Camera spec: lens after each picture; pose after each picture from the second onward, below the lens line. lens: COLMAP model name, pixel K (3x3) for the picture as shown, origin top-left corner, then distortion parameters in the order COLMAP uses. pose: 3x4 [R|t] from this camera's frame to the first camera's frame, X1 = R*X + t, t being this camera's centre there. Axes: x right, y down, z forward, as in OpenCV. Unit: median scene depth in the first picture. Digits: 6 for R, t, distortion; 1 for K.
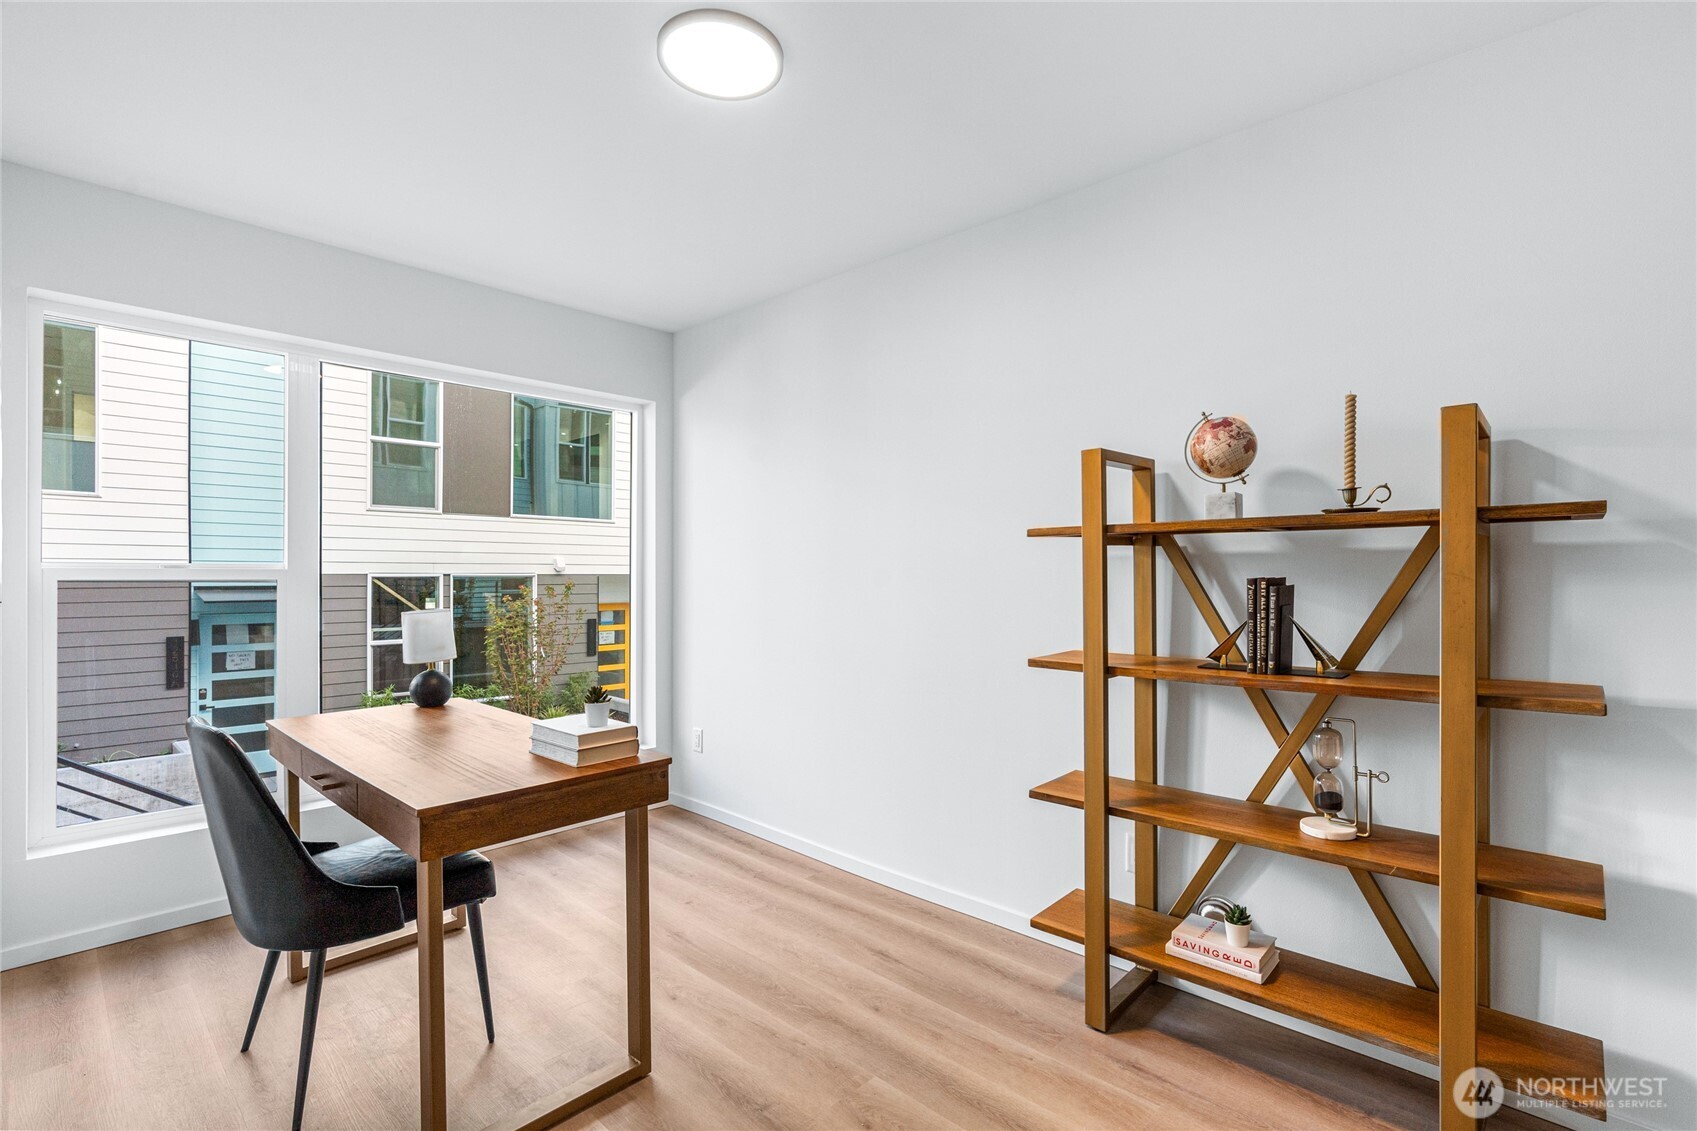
lens RADIAL K [[765.4, 0, 866.6], [0, 765.4, 566.0], [0, 0, 1]] dist [-0.001850, 0.000597]
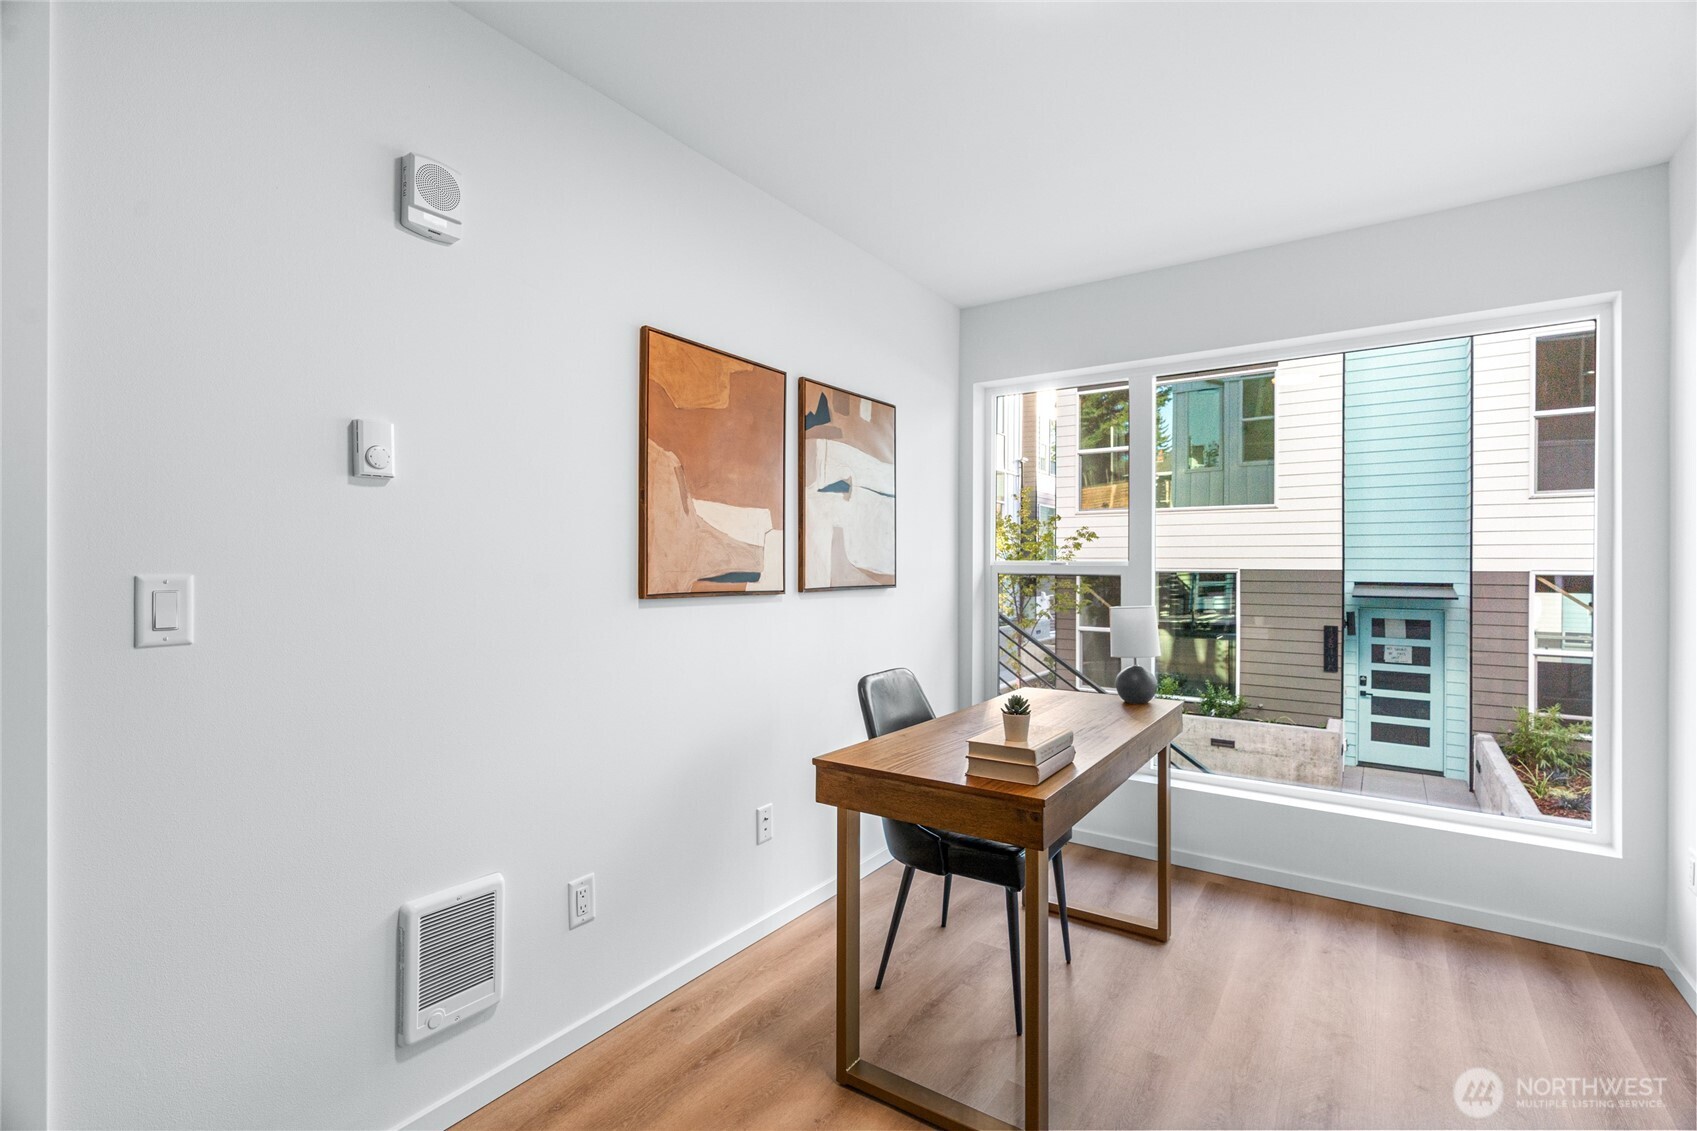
lens RADIAL K [[765.4, 0, 866.6], [0, 765.4, 566.0], [0, 0, 1]] dist [-0.001850, 0.000597]
pose [[0.150894, -0.000019, -0.988550, 0.101937], [0.004003, 0.999992, 0.000592, 0.000477], [0.988542, -0.004047, 0.150893, 0.137597]]
